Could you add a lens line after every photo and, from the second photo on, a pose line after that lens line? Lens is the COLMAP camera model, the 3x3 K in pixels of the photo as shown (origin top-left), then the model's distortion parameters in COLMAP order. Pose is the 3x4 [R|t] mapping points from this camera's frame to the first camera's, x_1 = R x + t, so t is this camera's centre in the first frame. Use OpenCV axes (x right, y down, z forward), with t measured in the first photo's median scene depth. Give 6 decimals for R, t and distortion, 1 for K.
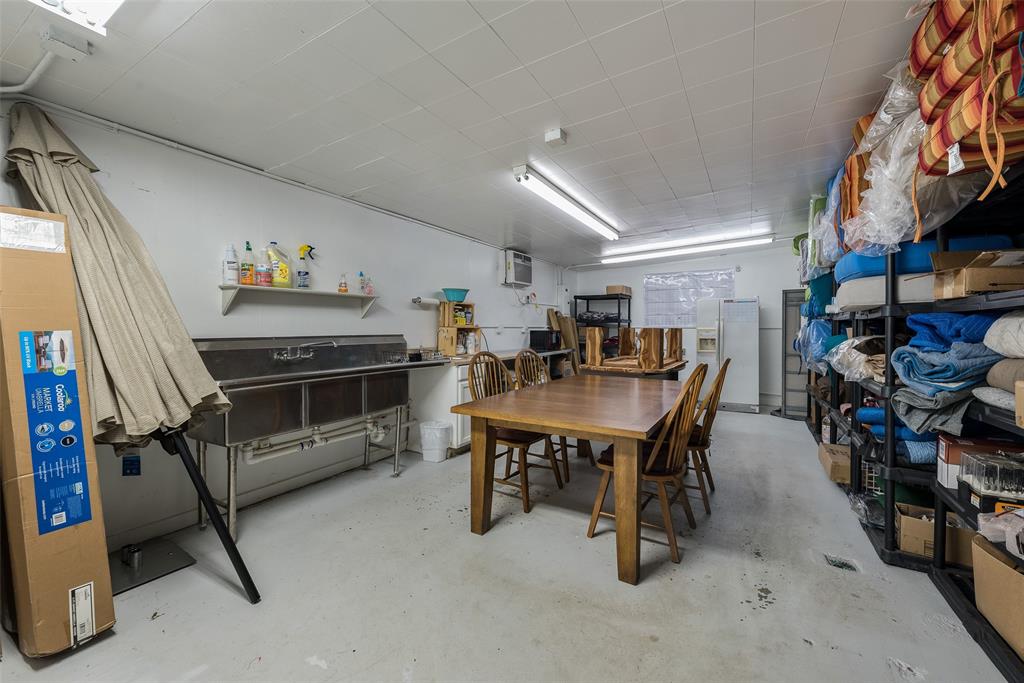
lens RADIAL K [[410.8, 0, 516.7], [0, 410.8, 332.8], [0, 0, 1]] dist [0.000654, -0.000214]
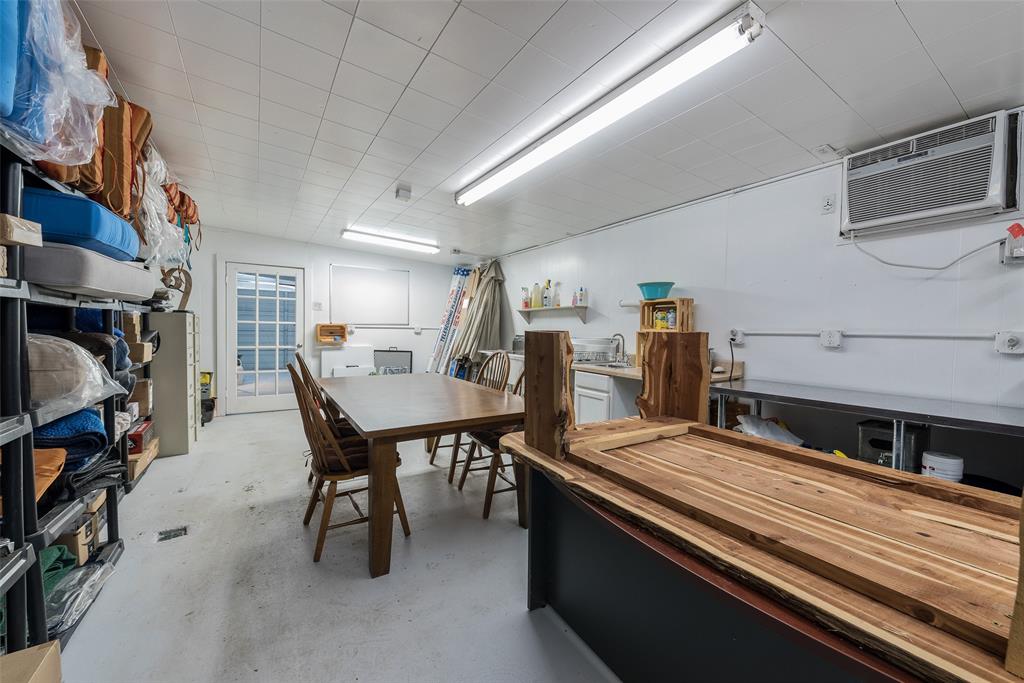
lens RADIAL K [[410.8, 0, 516.7], [0, 410.8, 332.8], [0, 0, 1]] dist [0.000654, -0.000214]
pose [[-0.466071, -0.012170, -0.884664, 0.889070], [-0.037755, 0.999268, 0.006144, -0.010785], [0.883942, 0.036264, -0.466189, 1.527488]]
